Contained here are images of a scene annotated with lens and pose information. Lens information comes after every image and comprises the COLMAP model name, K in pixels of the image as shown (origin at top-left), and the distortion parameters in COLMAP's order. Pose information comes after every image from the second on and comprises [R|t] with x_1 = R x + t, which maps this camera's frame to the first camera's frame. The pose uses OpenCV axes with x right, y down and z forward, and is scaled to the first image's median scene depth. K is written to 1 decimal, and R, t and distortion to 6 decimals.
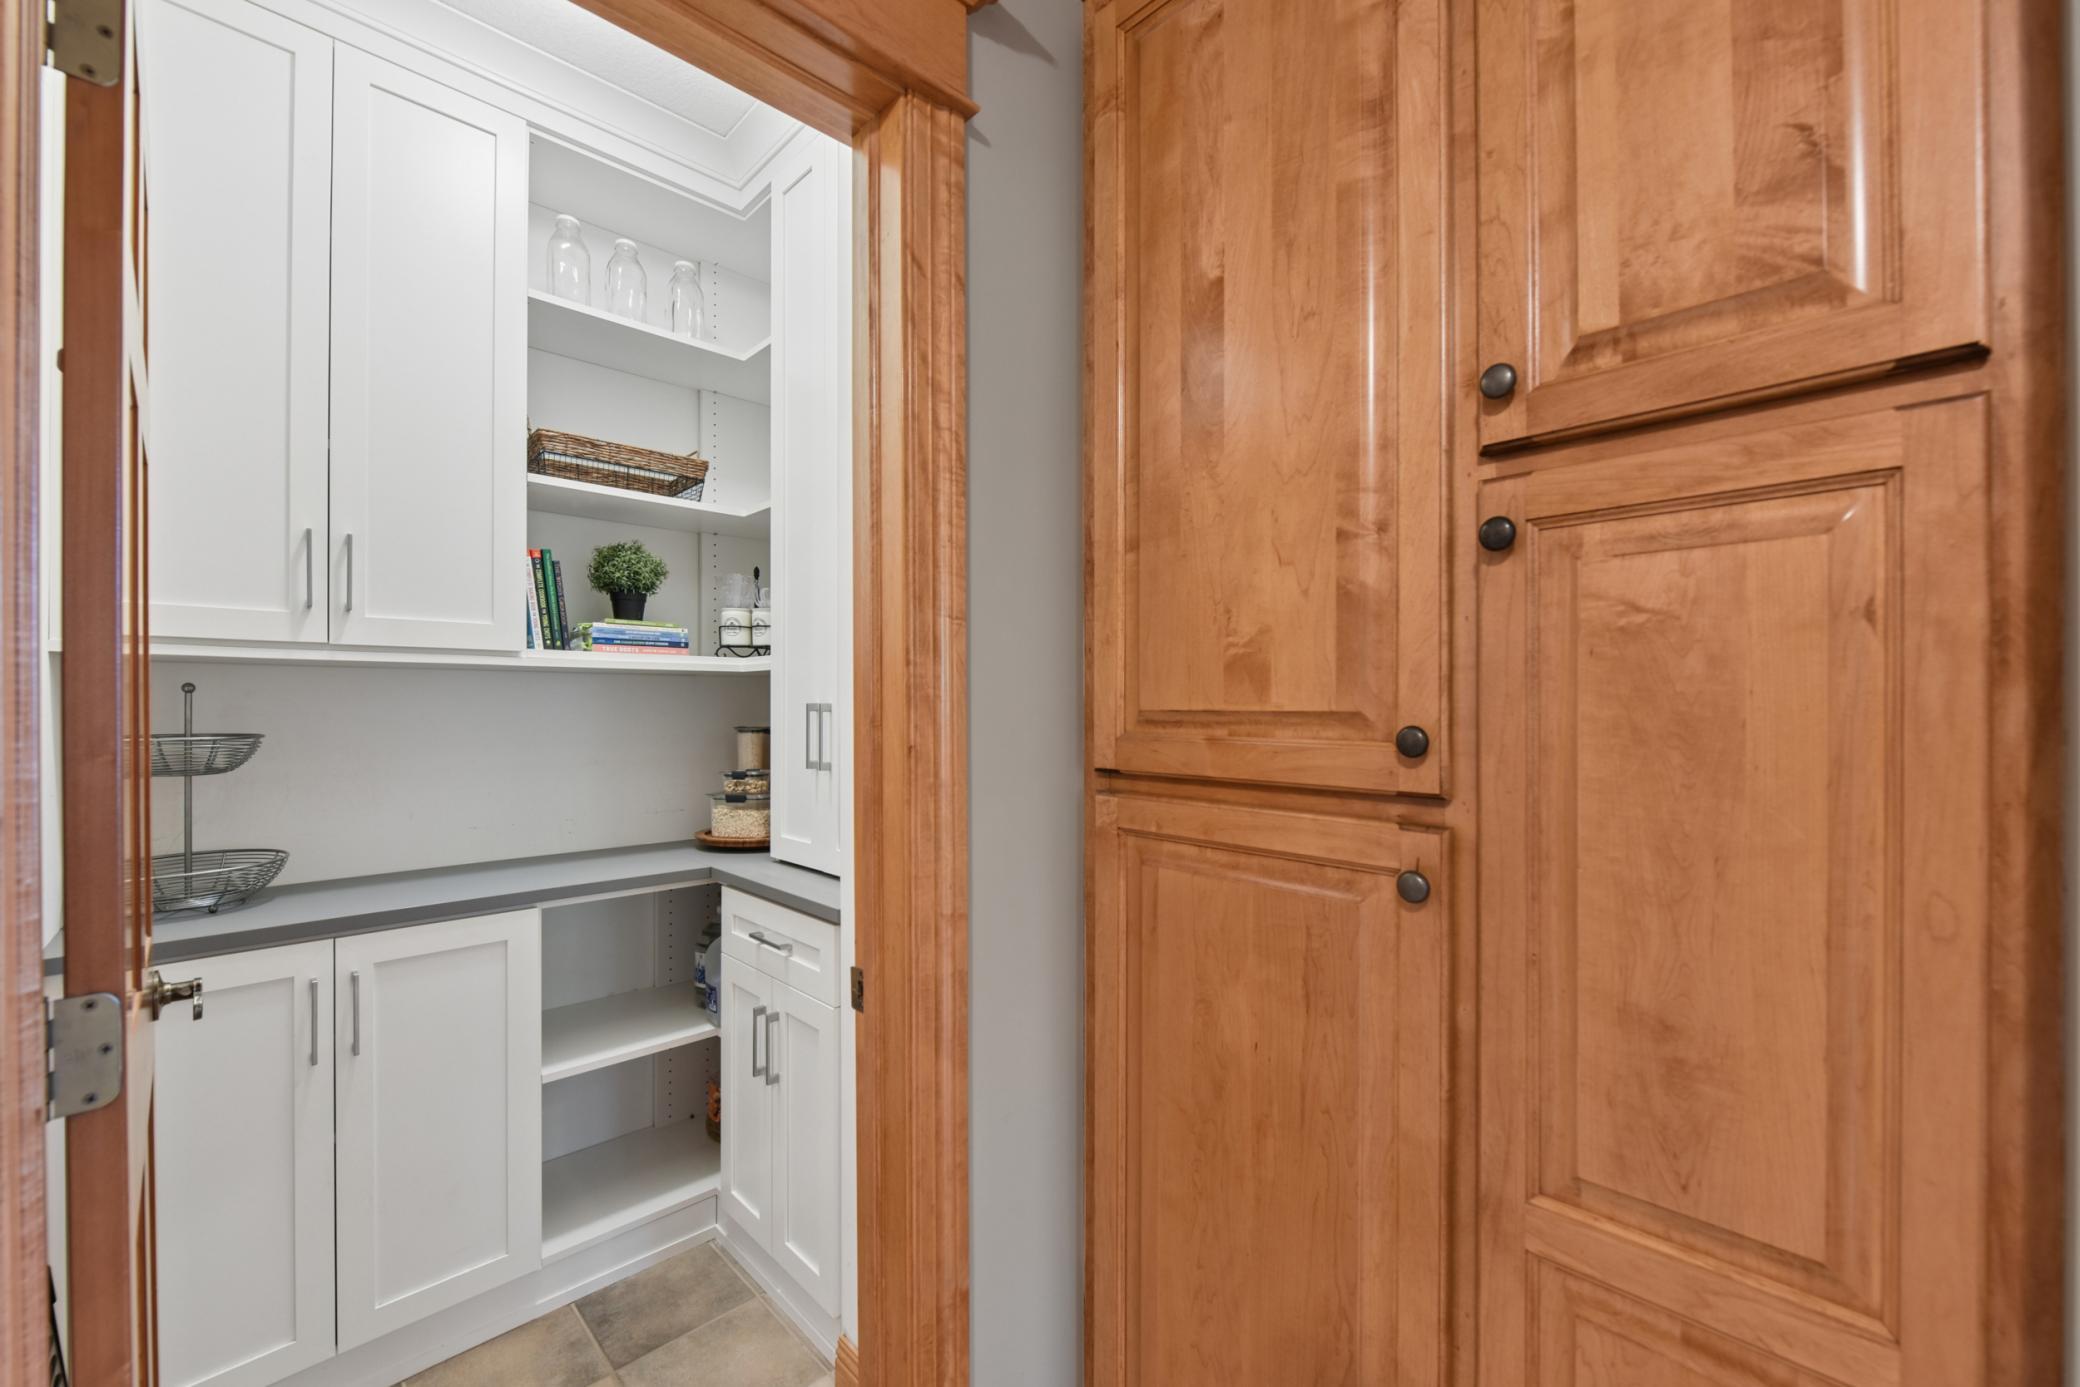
lens RADIAL K [[817.6, 0, 1045.7], [0, 817.6, 707.3], [0, 0, 1]] dist [0.000078, 0.000103]
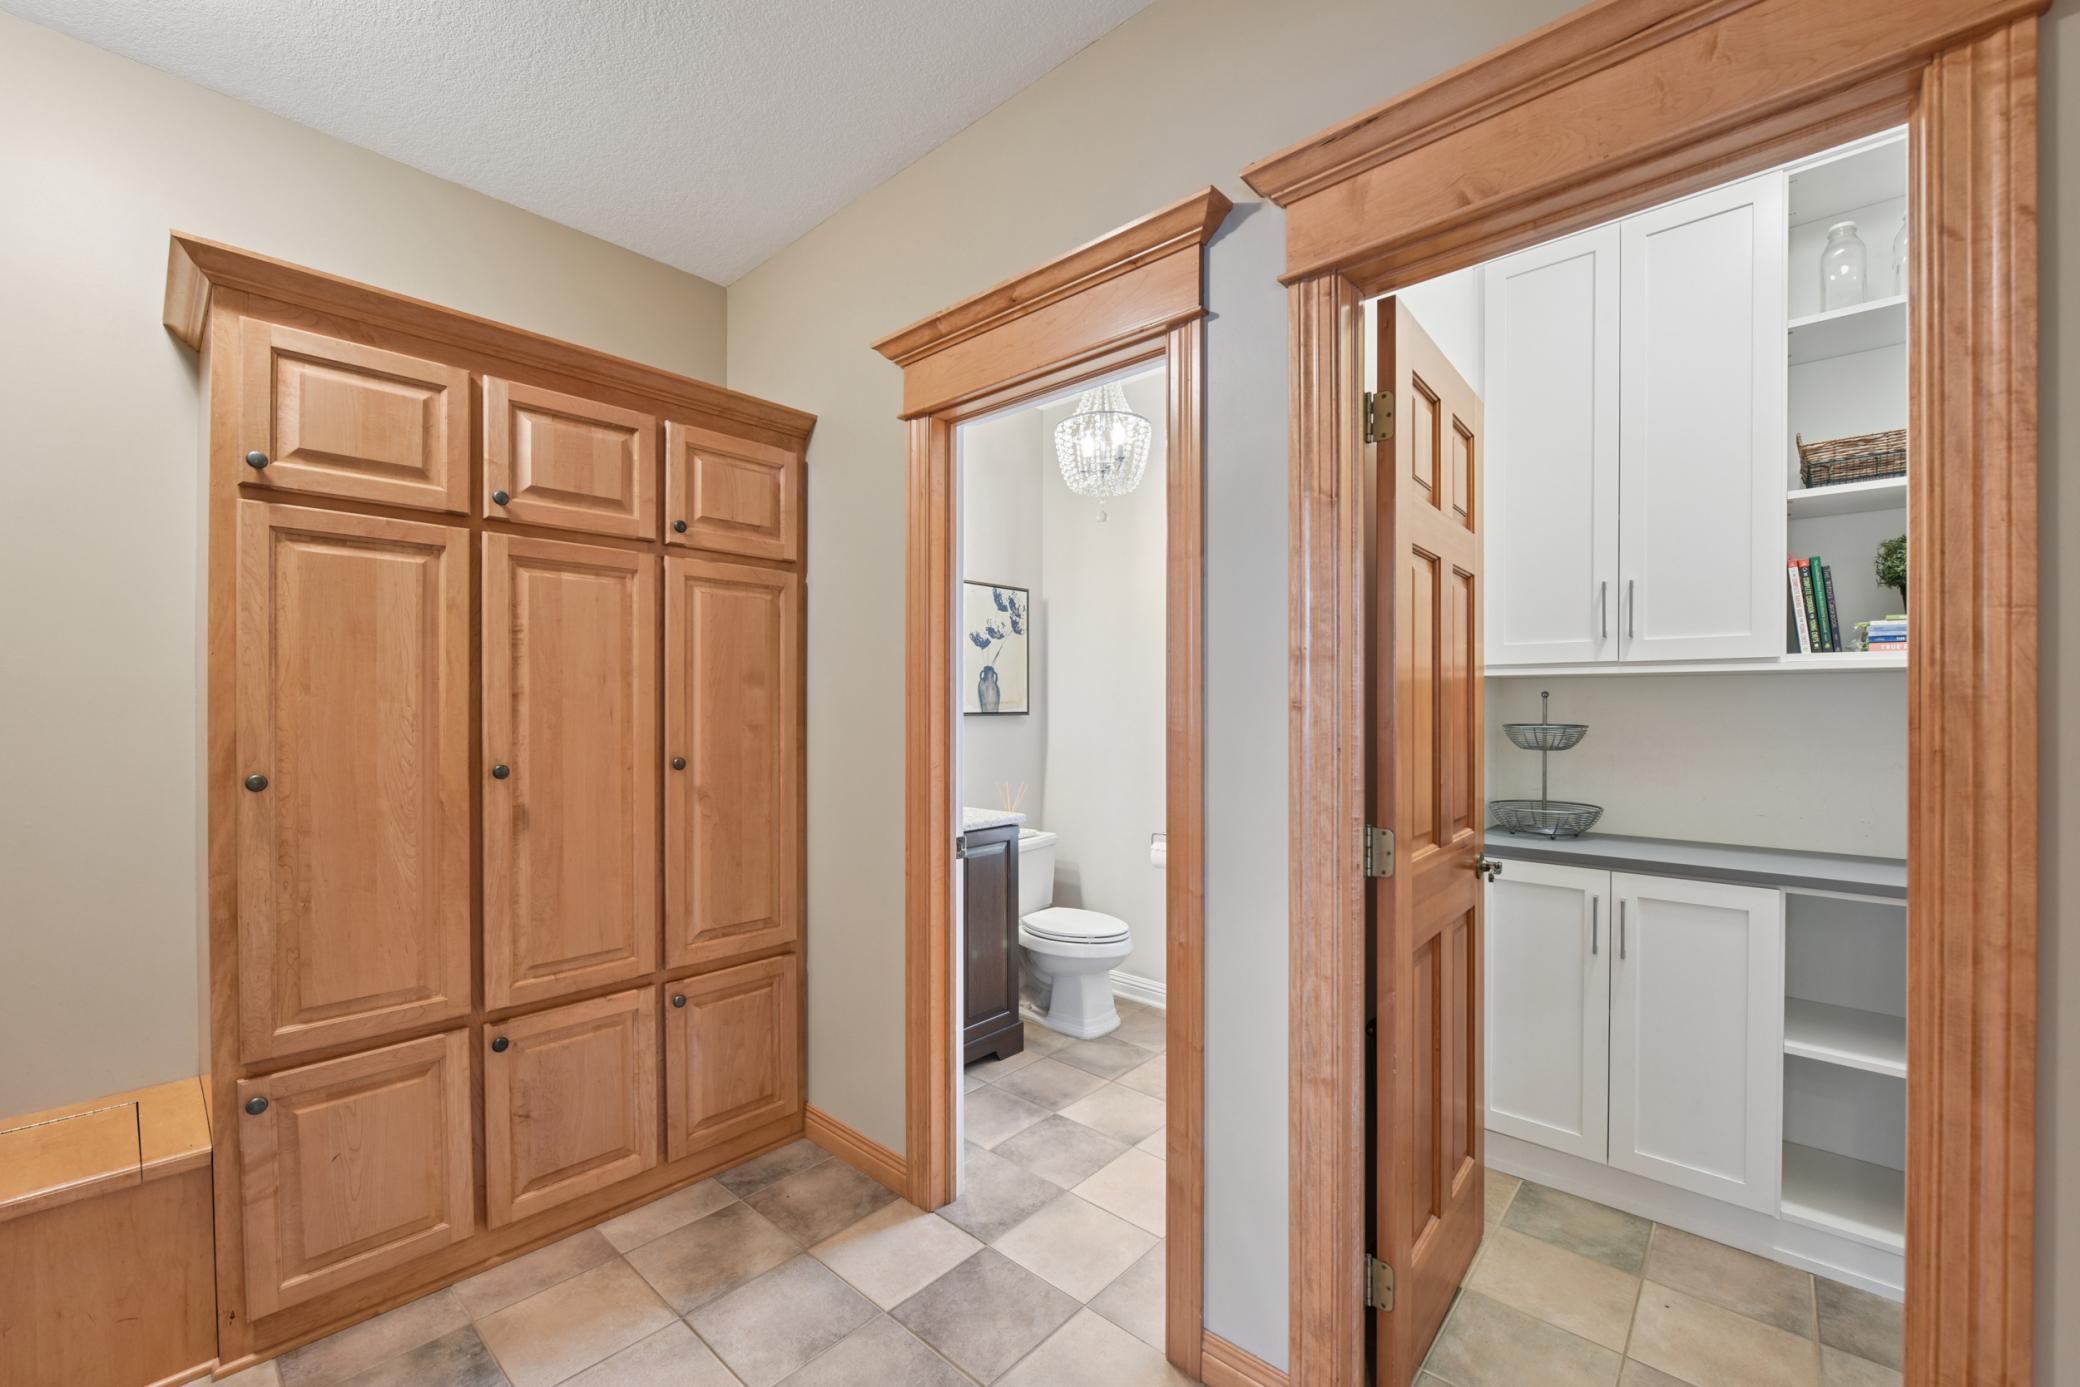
lens RADIAL K [[842.4, 0, 1036.4], [0, 842.4, 706.0], [0, 0, 1]] dist [-0.000300, -0.000008]
pose [[0.044471, 0.001683, -0.999009, 0.517369], [-0.002805, 0.999995, 0.001559, -0.001301], [0.999007, 0.002733, 0.044475, -0.052327]]
